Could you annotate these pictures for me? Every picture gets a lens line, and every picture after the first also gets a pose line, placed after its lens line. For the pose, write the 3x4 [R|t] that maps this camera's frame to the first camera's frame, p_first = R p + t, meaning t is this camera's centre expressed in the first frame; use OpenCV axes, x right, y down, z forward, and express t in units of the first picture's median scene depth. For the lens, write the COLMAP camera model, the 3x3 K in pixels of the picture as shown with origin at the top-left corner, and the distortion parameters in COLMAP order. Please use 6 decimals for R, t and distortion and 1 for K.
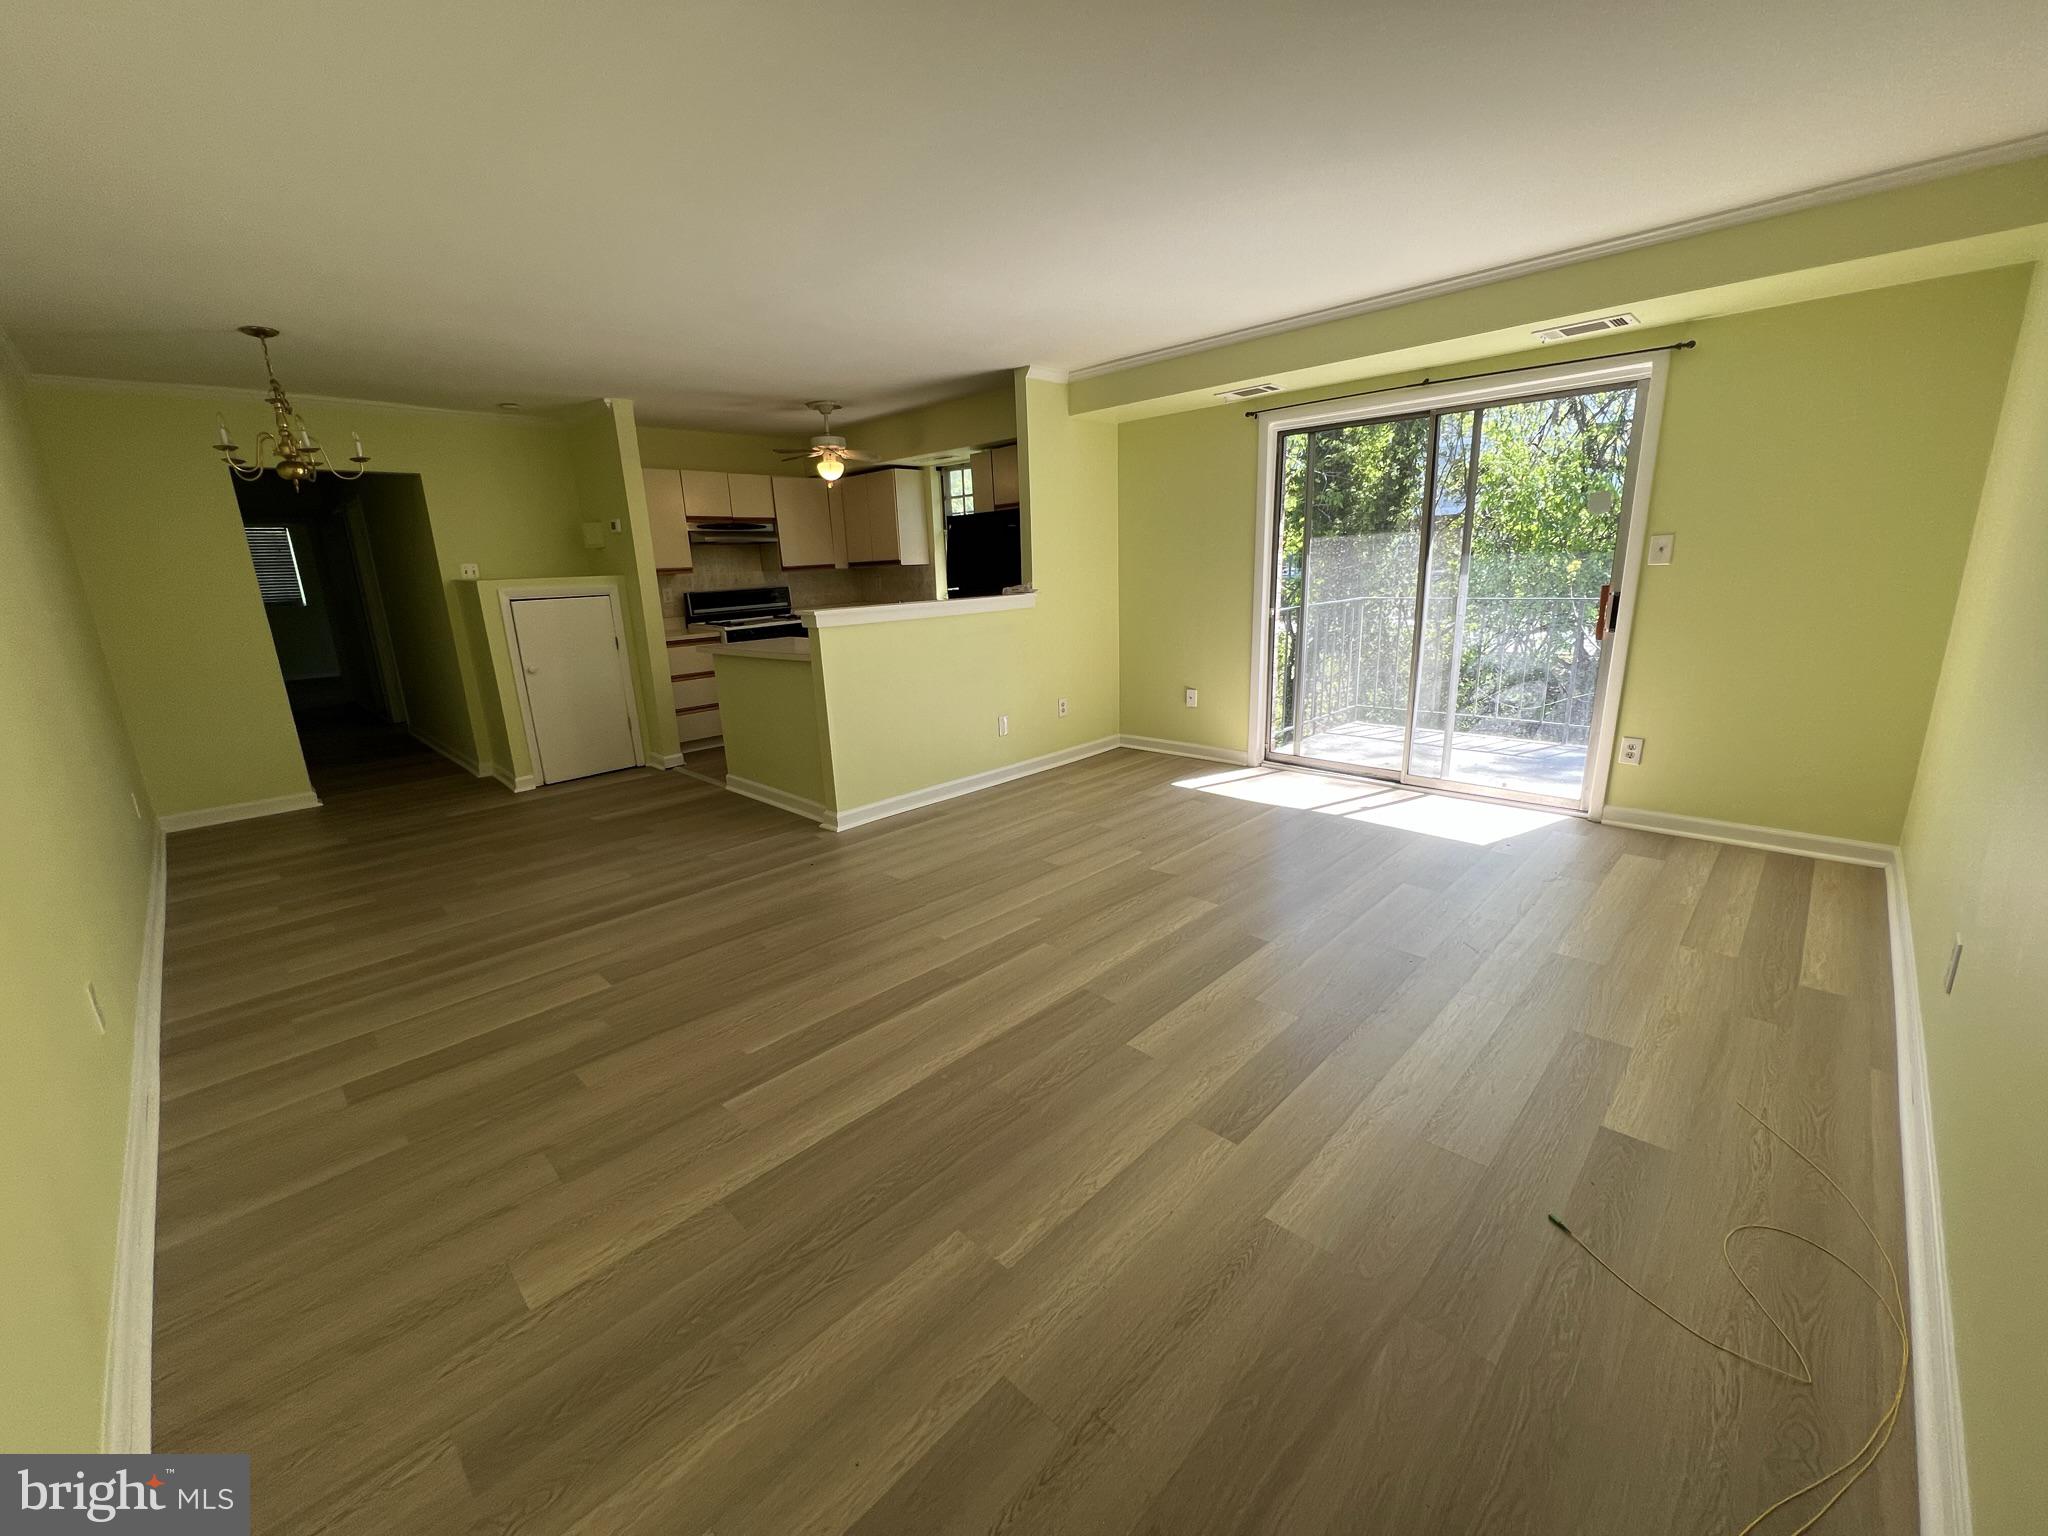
lens RADIAL K [[816.9, 0, 1024.0], [0, 816.9, 768.0], [0, 0, 1]] dist [-0.005293, 0.000247]
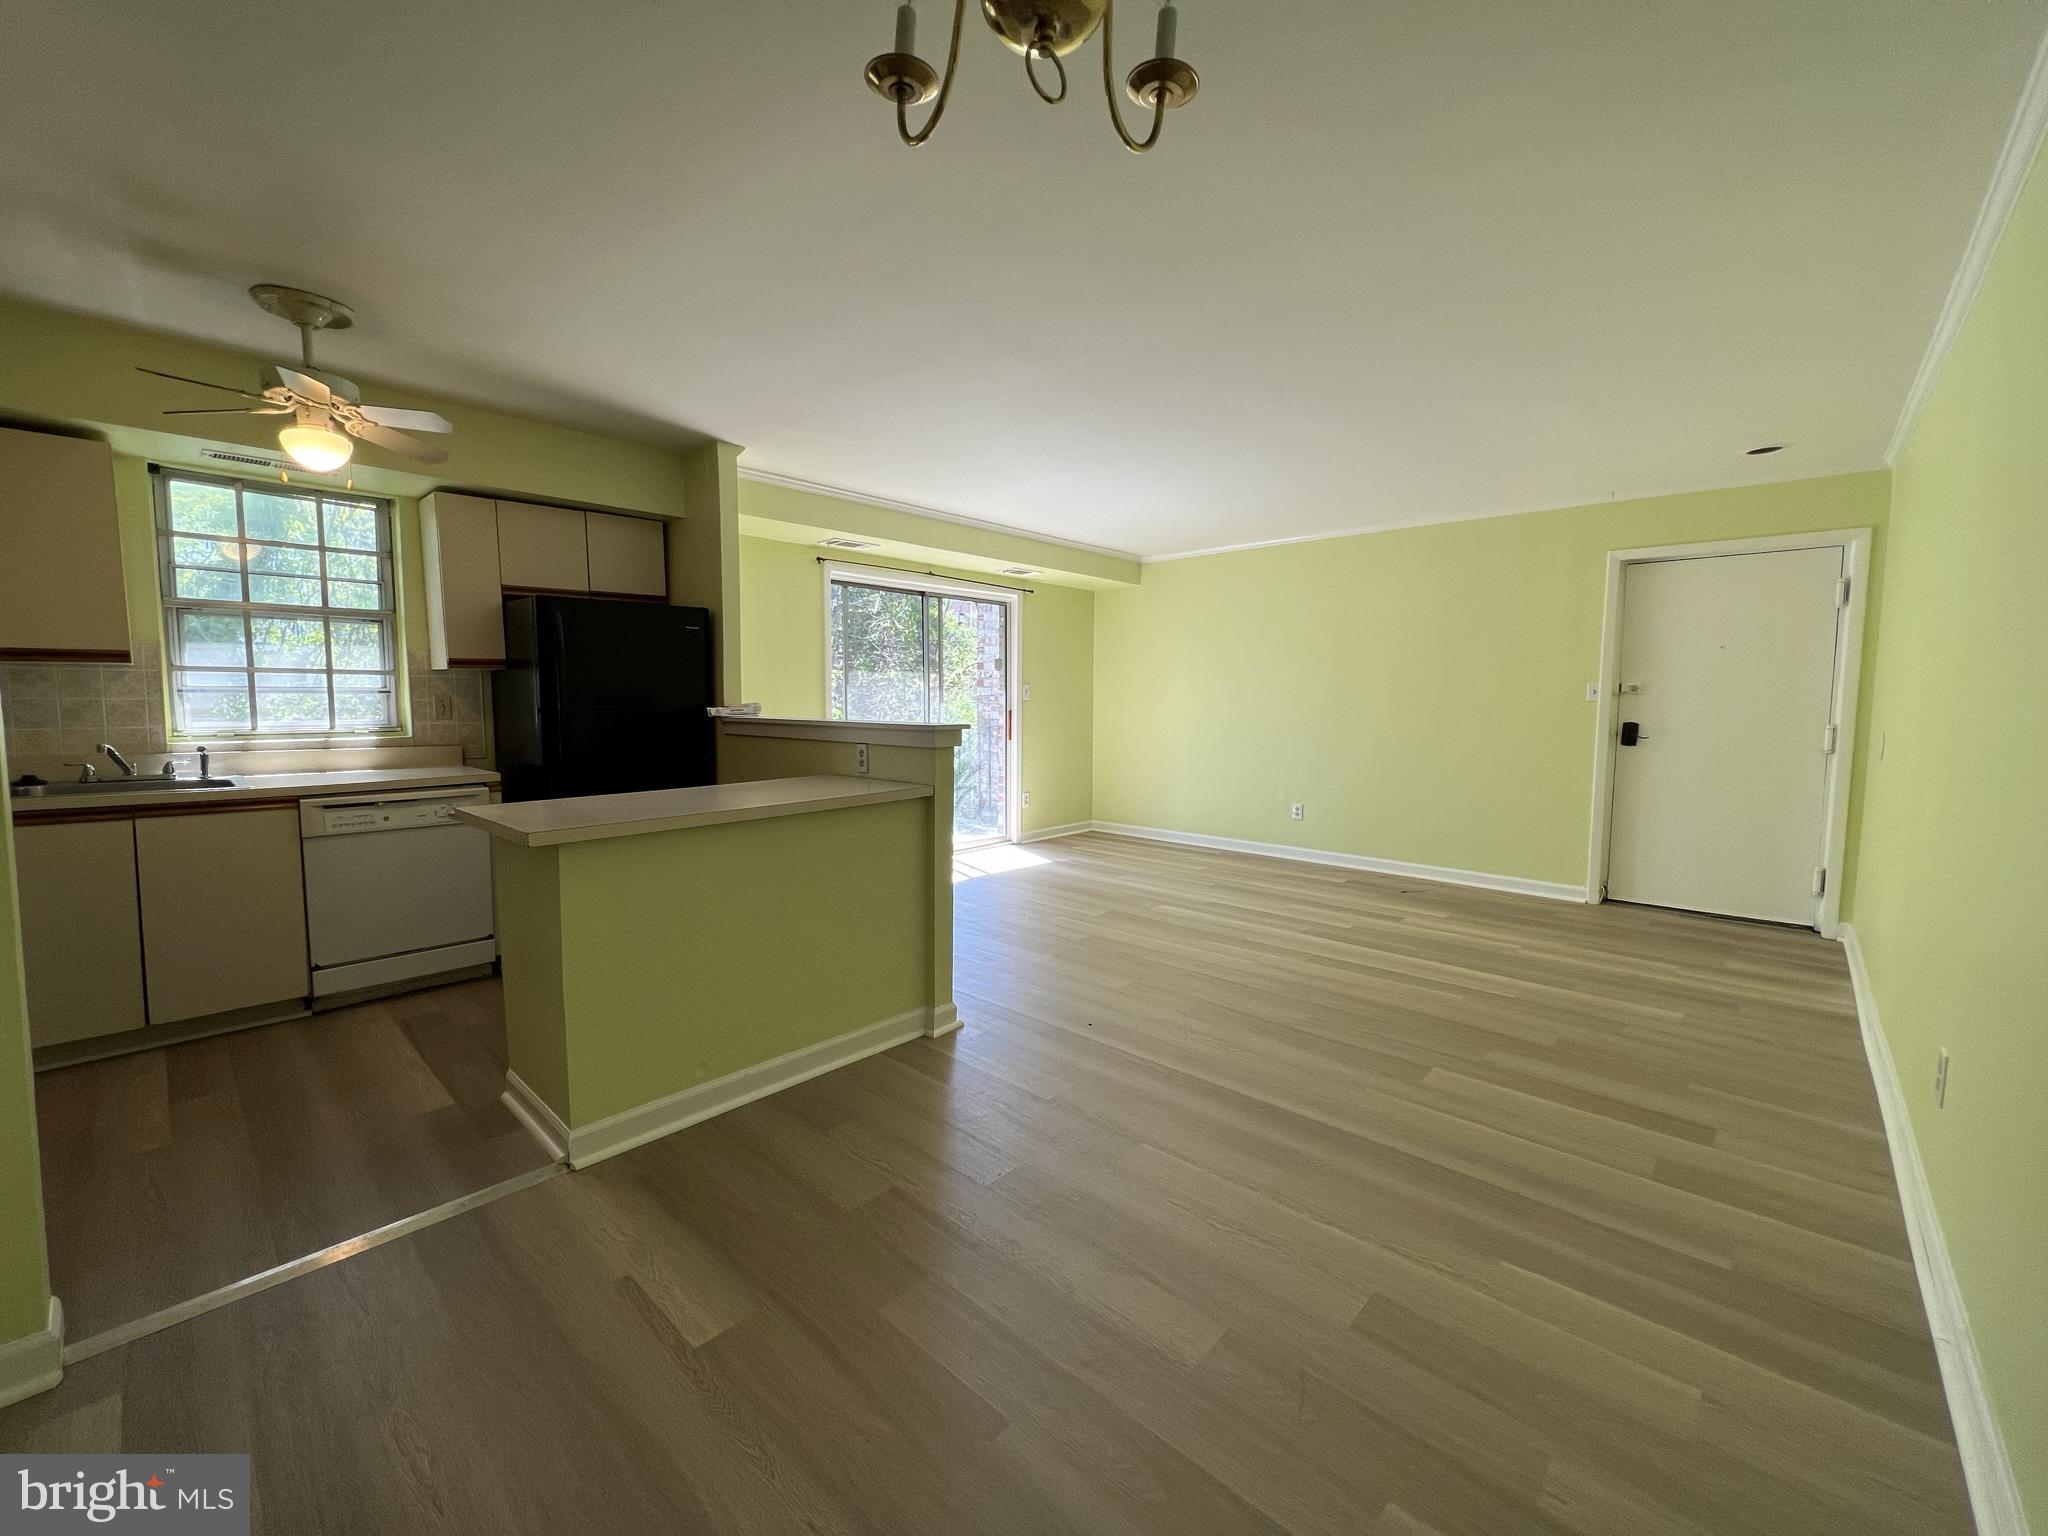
lens RADIAL K [[818.6, 0, 1024.0], [0, 818.6, 768.0], [0, 0, 1]] dist [-0.001806, -0.000166]
pose [[-0.025871, -0.047985, 0.998513, -0.931128], [0.242907, 0.968609, 0.052842, -0.164928], [-0.969705, 0.243913, -0.013403, 0.891334]]
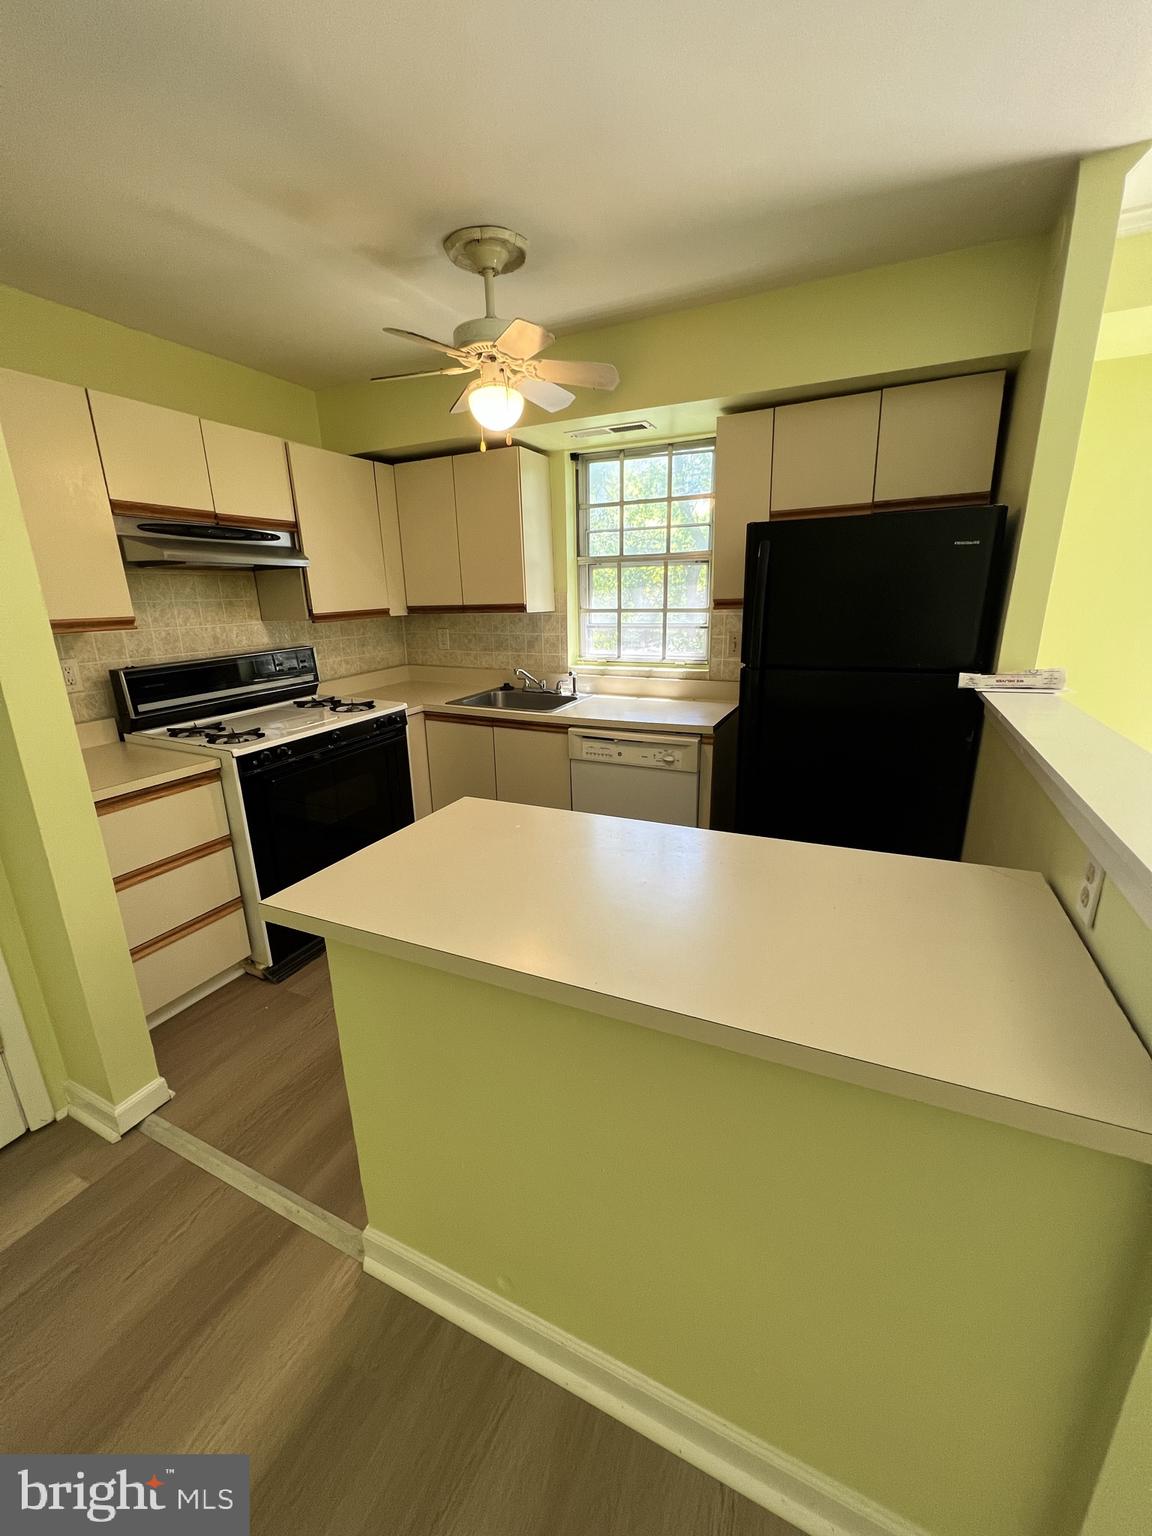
lens RADIAL K [[612.7, 0, 576.5], [0, 612.7, 771.2], [0, 0, 1]] dist [-0.005293, 0.000247]
pose [[0.947120, -0.070904, 0.312947, -0.417385], [0.062619, 0.997371, 0.036461, -0.229658], [-0.314710, -0.014937, 0.949070, 0.875849]]
